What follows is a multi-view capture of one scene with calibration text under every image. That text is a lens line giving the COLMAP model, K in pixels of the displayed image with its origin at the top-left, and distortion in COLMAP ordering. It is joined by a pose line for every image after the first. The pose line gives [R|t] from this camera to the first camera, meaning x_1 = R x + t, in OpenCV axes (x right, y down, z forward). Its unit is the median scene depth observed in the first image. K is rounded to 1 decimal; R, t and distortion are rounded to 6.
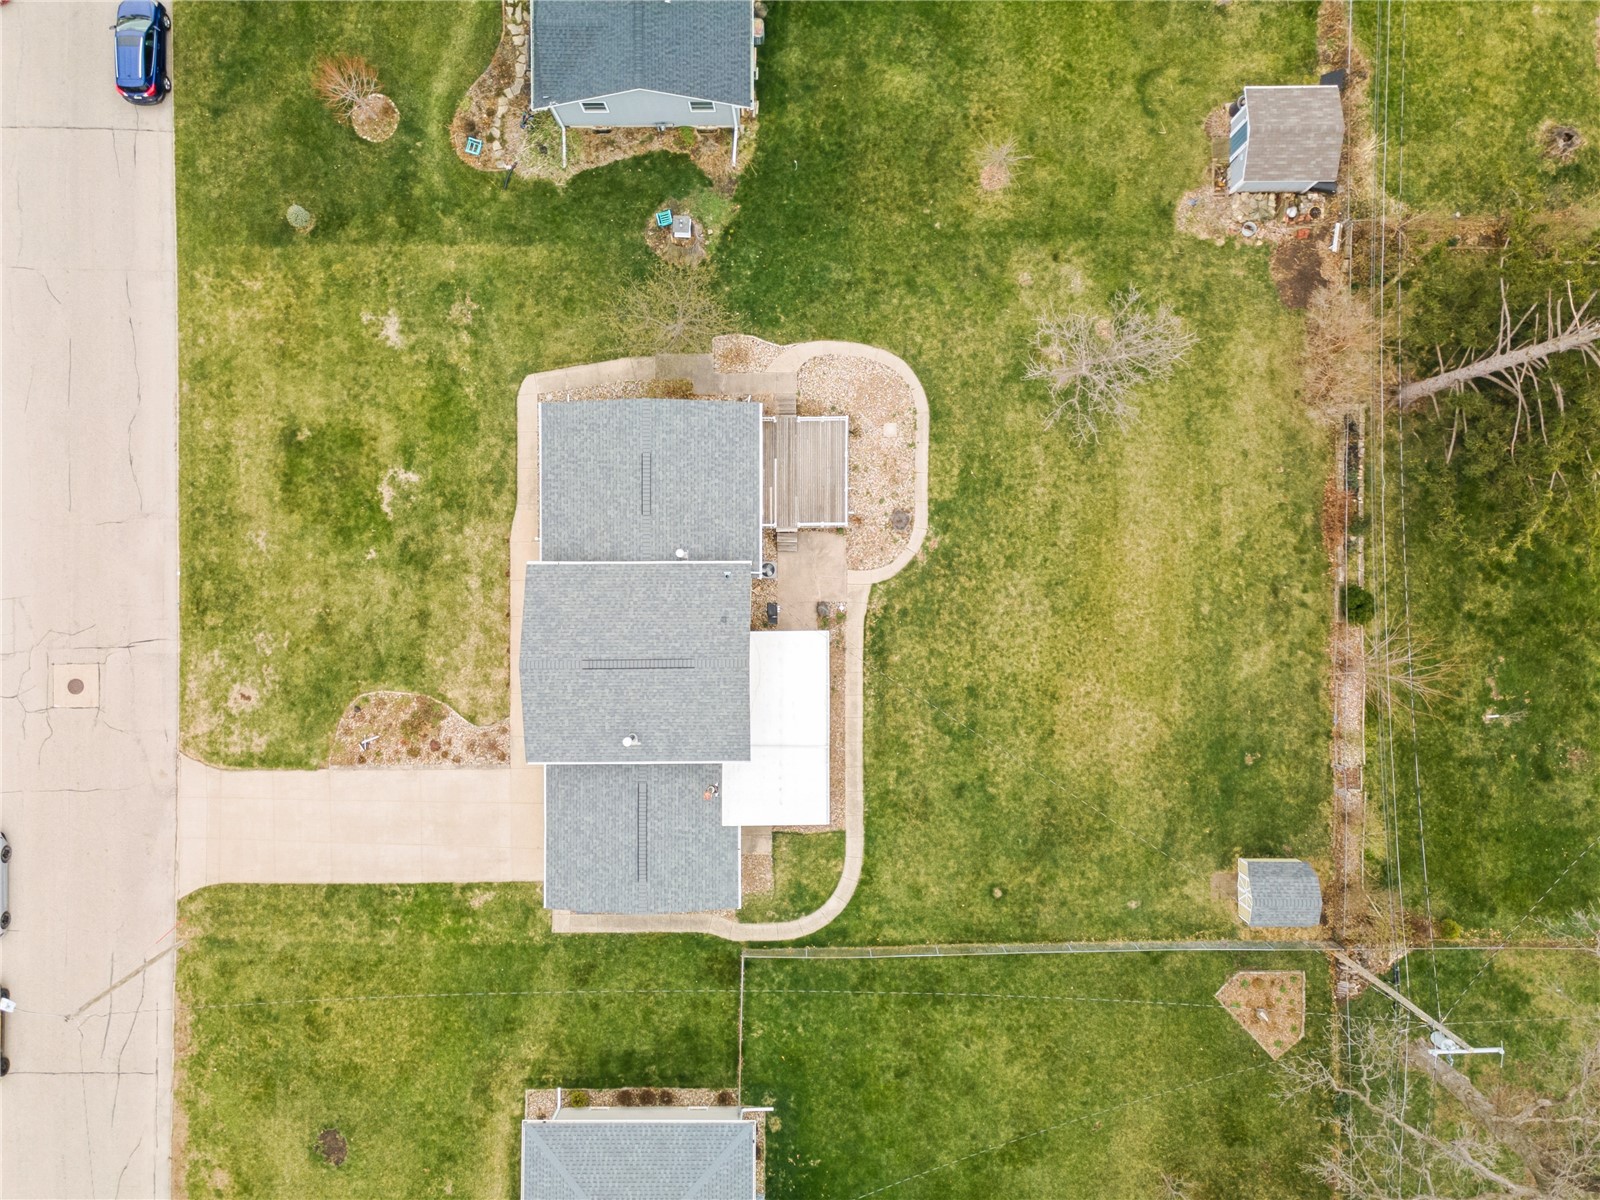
lens RADIAL K [[1136.8, 0, 800.0], [0, 1136.8, 600.0], [0, 0, 1]] dist [0.043705, -0.001334]
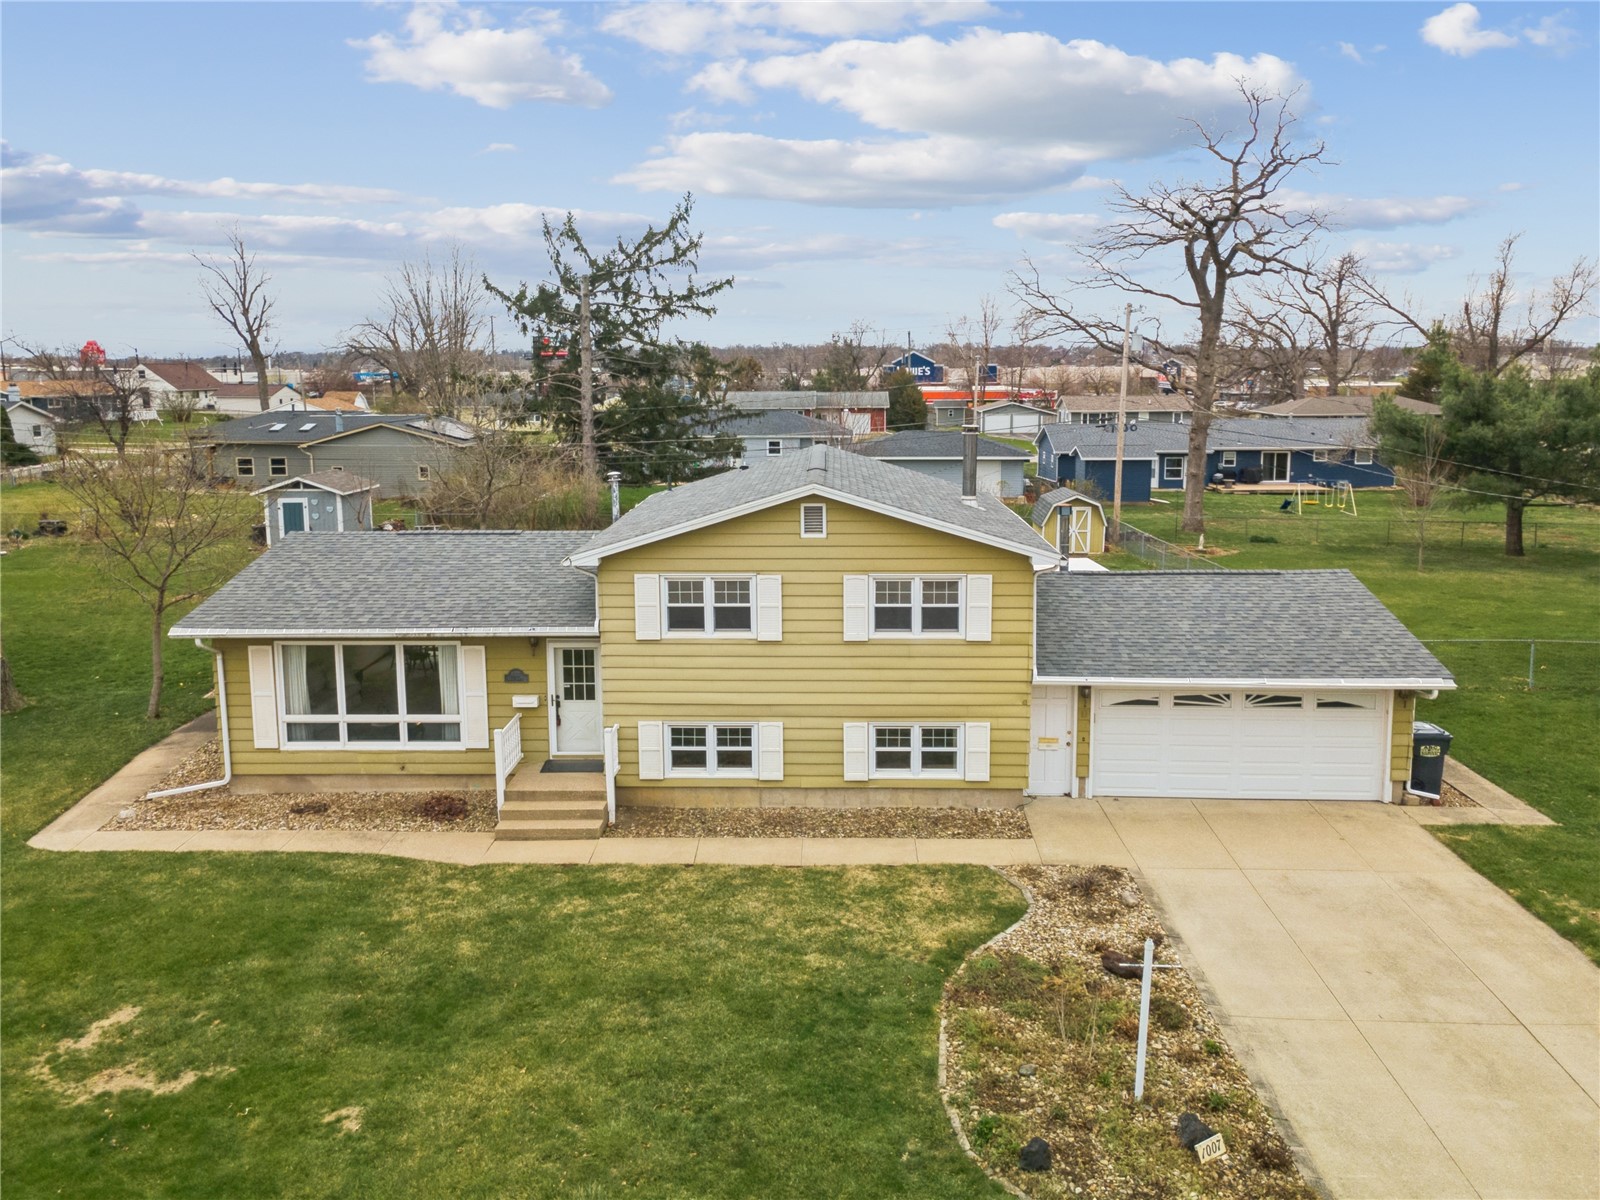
lens RADIAL K [[1165.7, 0, 831.8], [0, 1165.7, 534.7], [0, 0, 1]] dist [0.026351, 0.030237]
pose [[0.004053, -0.152614, 0.988278, -0.586822], [0.999222, -0.038147, -0.009988, 0.063428], [0.039224, 0.987549, 0.152341, 0.846746]]
